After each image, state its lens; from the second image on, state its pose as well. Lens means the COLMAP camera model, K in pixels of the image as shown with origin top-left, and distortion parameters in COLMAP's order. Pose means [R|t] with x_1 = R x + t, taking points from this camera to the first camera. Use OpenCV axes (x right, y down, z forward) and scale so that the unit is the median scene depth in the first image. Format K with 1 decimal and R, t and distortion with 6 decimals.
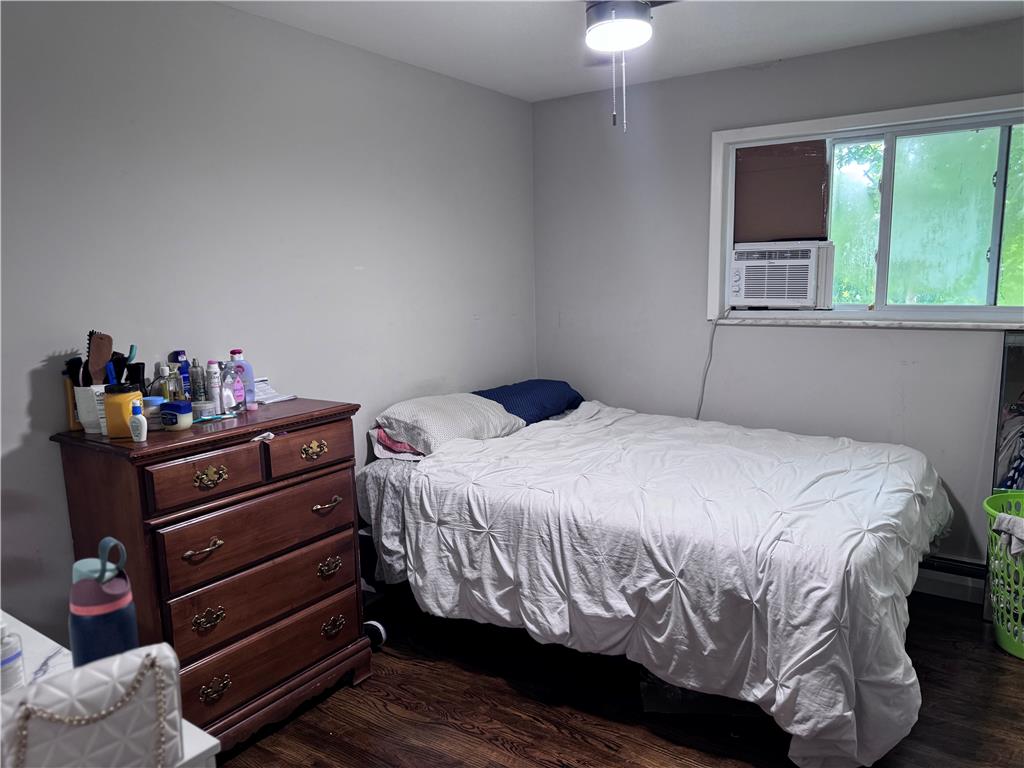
lens RADIAL K [[729.0, 0, 506.1], [0, 729.0, 373.4], [0, 0, 1]] dist [0.038806, -0.046865]
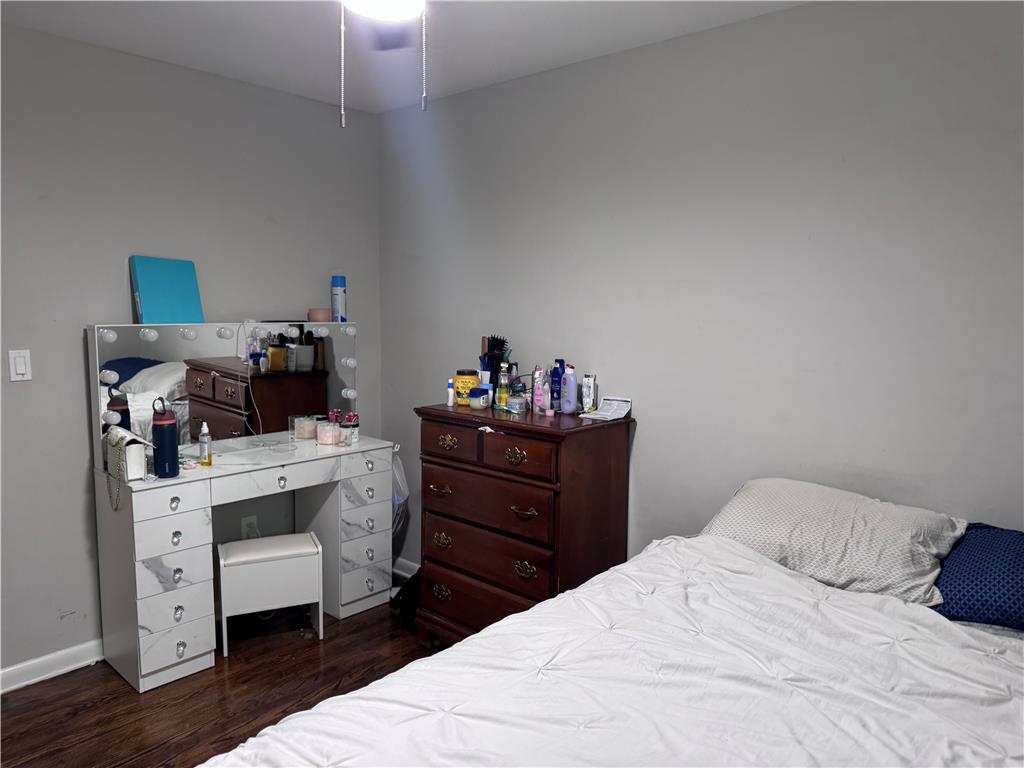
lens RADIAL K [[729.0, 0, 513.6], [0, 729.0, 380.7], [0, 0, 1]] dist [0.038806, -0.046865]
pose [[-0.112918, 0.140818, -0.983575, 0.762810], [-0.148268, 0.976435, 0.156818, -0.169990], [0.982479, 0.163541, -0.089378, 1.022609]]
